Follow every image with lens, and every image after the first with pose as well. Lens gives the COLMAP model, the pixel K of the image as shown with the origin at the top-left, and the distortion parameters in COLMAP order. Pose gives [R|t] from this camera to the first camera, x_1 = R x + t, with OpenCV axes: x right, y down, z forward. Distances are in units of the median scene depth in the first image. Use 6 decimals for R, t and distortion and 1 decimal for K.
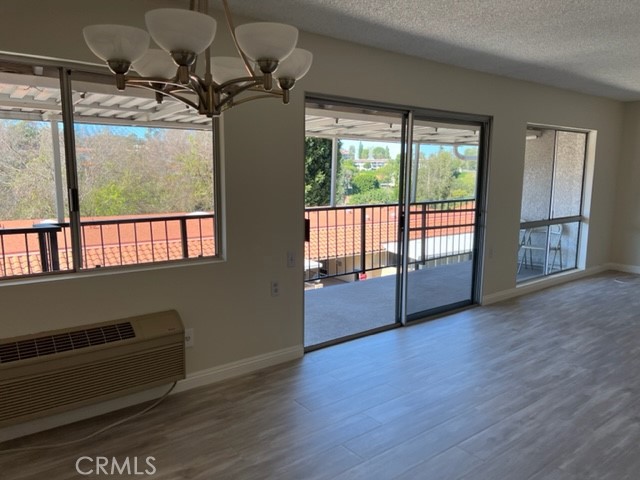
lens RADIAL K [[483.5, 0, 320.9], [0, 483.5, 244.1], [0, 0, 1]] dist [0.054301, -0.069658]
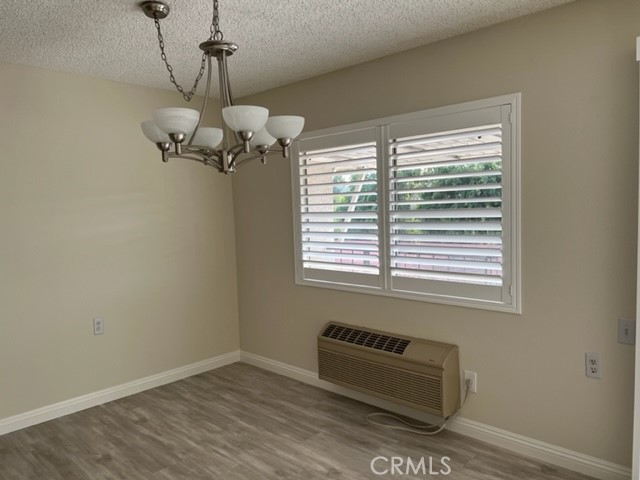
lens RADIAL K [[483.5, 0, 320.9], [0, 483.5, 244.1], [0, 0, 1]] dist [0.054301, -0.069658]
pose [[0.143788, 0.068630, -0.987226, 0.651817], [-0.108064, 0.992716, 0.053273, -0.096414], [0.983691, 0.099024, 0.150157, 0.604539]]
